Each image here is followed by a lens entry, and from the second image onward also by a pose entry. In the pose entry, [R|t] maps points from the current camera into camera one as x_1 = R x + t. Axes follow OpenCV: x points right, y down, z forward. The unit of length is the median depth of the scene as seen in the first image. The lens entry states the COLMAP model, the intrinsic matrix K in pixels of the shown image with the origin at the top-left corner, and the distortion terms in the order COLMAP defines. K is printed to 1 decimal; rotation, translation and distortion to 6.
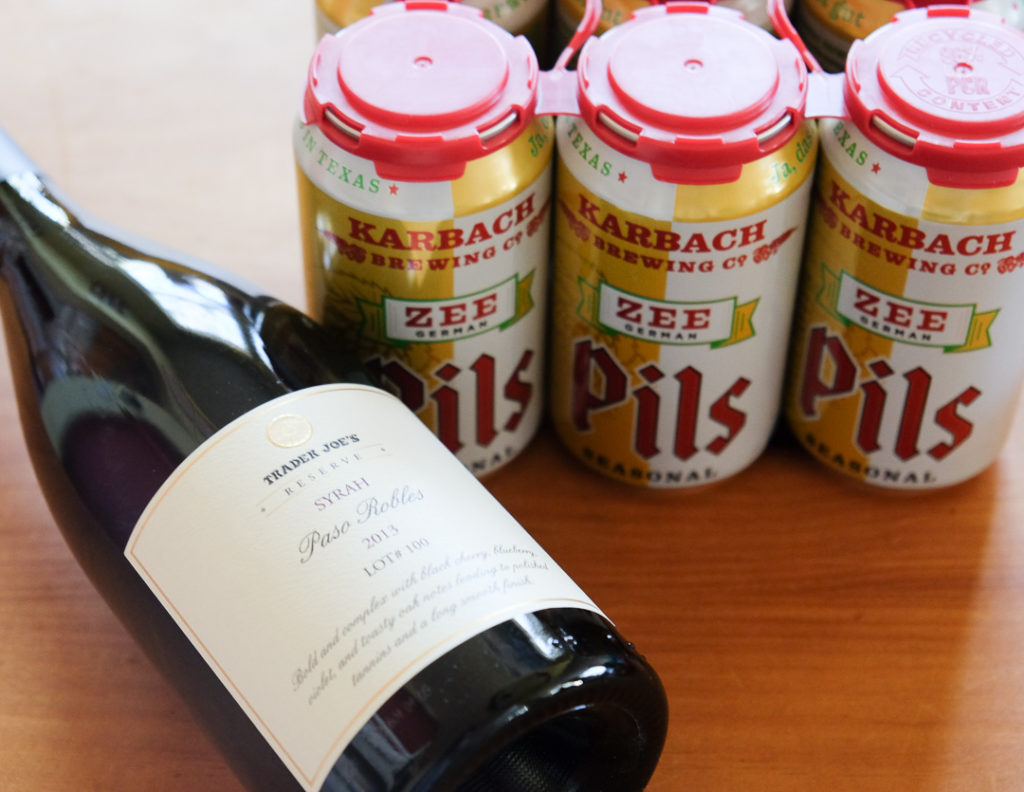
lens RADIAL K [[2061.0, 0, 511.4], [0, 2061.0, 395.9], [0, 0, 1]] dist [-0.062026, 0.000000]
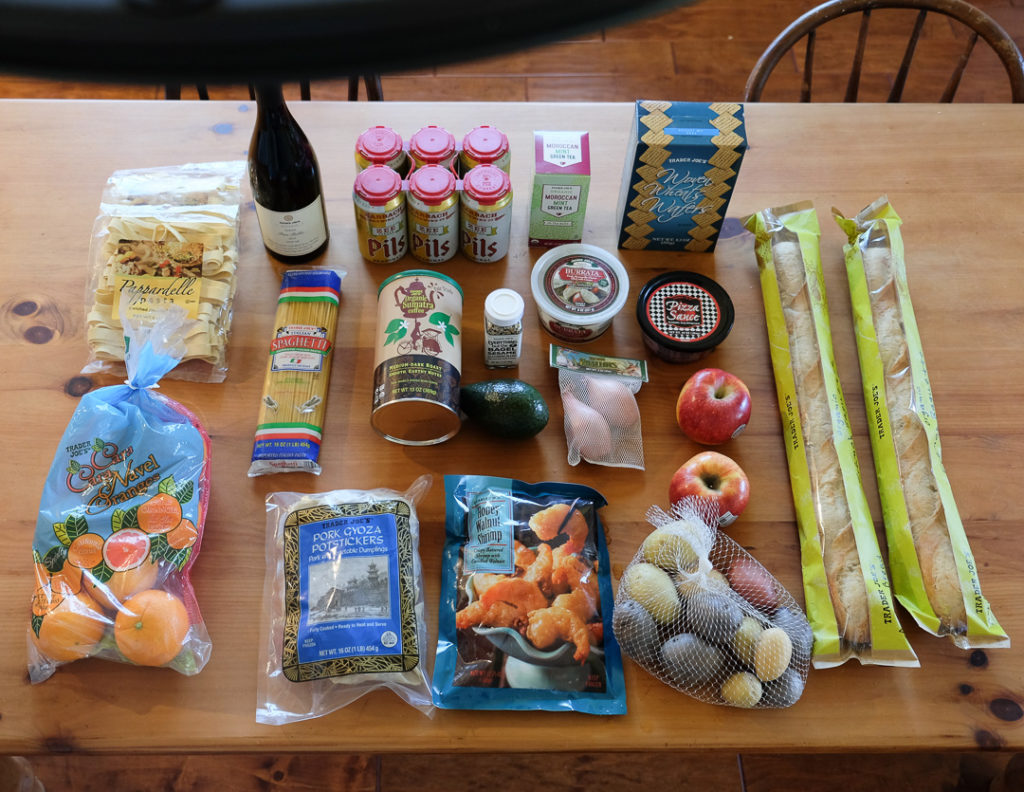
lens RADIAL K [[986.3, 0, 512.1], [0, 986.3, 394.6], [0, 0, 1]] dist [-0.007827, 0.000000]
pose [[0.998655, -0.013359, 0.050092, 0.148878], [0.002017, 0.975511, 0.219943, -0.172683], [-0.051803, -0.219546, 0.974226, -1.414482]]
